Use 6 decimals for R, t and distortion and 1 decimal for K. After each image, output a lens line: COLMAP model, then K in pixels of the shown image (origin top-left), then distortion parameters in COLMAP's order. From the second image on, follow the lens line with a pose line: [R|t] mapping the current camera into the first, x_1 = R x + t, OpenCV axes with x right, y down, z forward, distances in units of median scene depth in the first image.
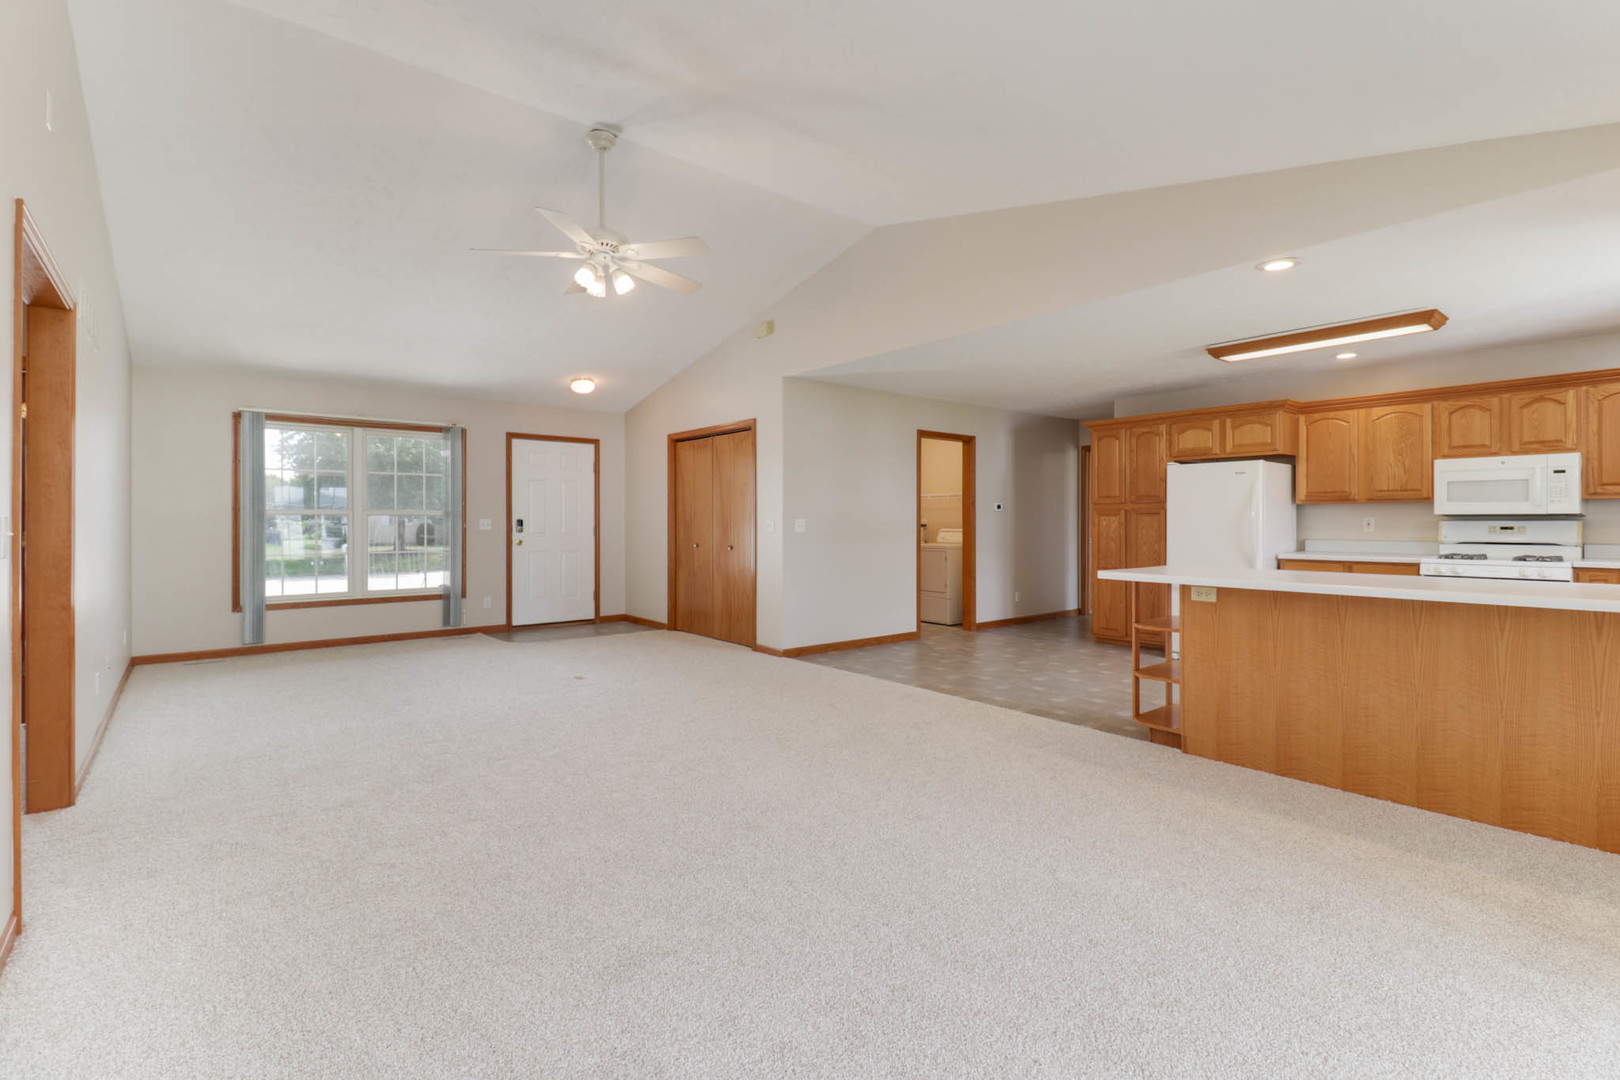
lens RADIAL K [[764.6, 0, 837.7], [0, 764.6, 515.1], [0, 0, 1]] dist [0.017114, -0.000058]
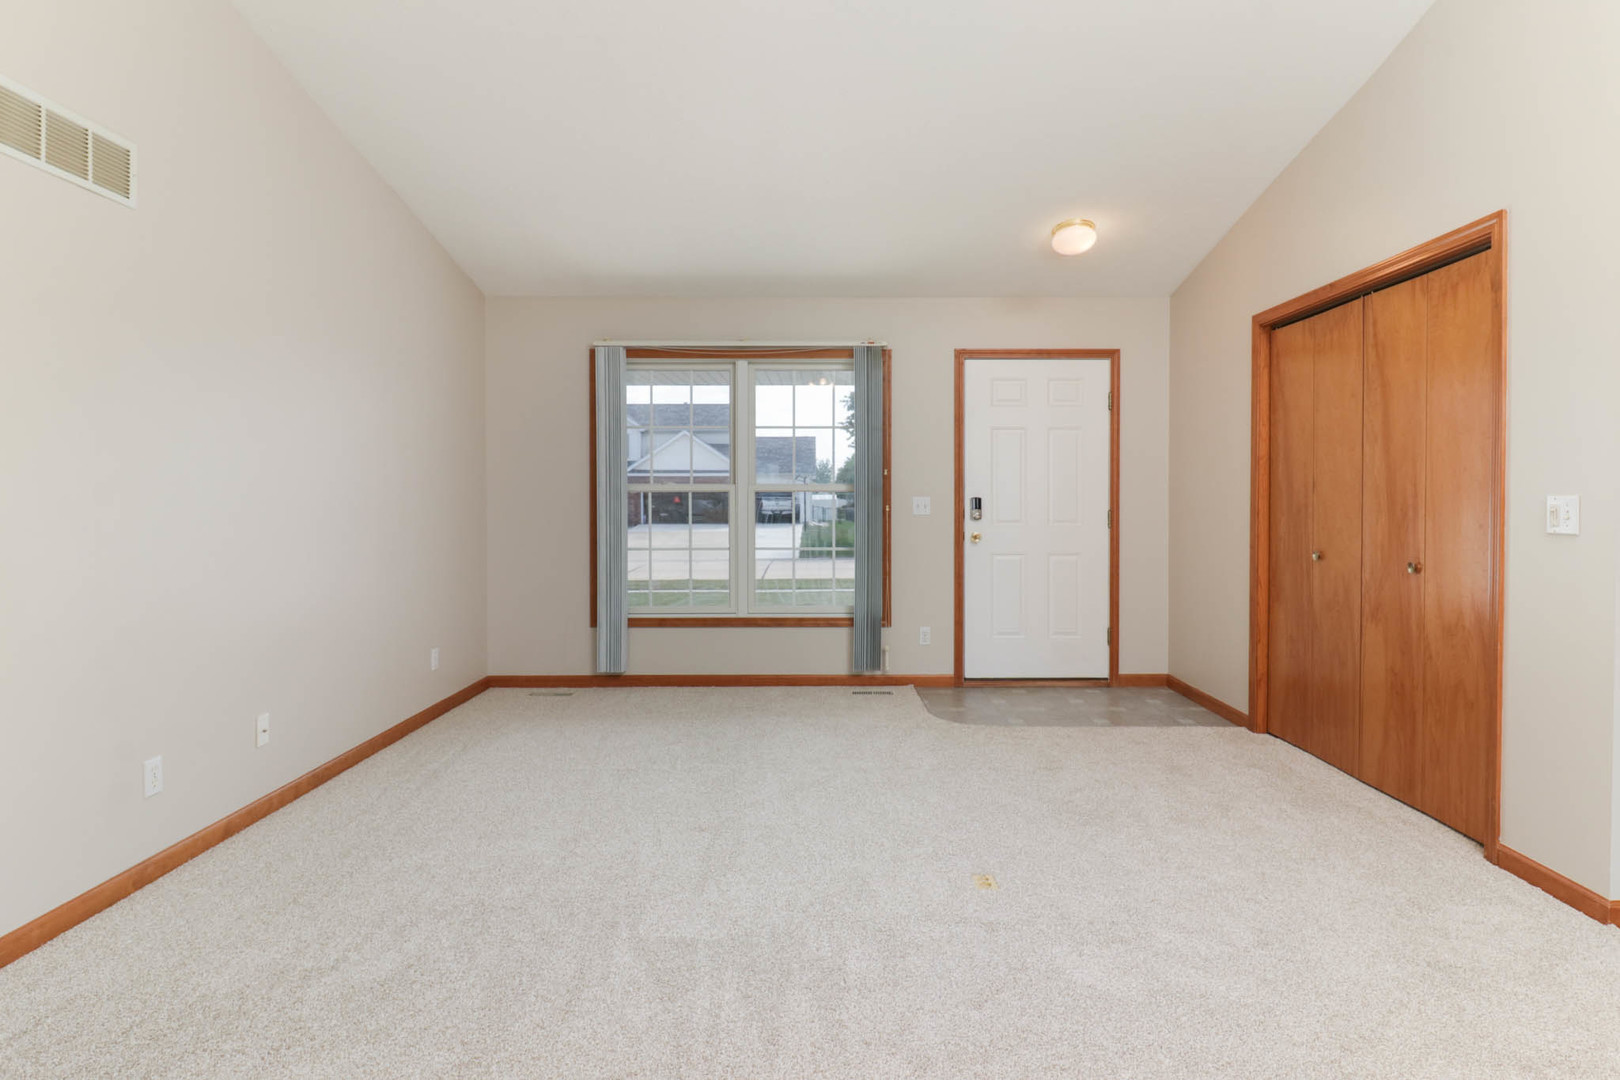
lens RADIAL K [[884.7, 0, 801.4], [0, 884.7, 521.9], [0, 0, 1]] dist [0.011824, -0.003227]
pose [[0.743160, 0.015435, -0.668936, -0.061183], [0.004658, 0.999590, 0.028240, 0.004403], [0.669098, -0.024102, 0.742783, 0.402122]]
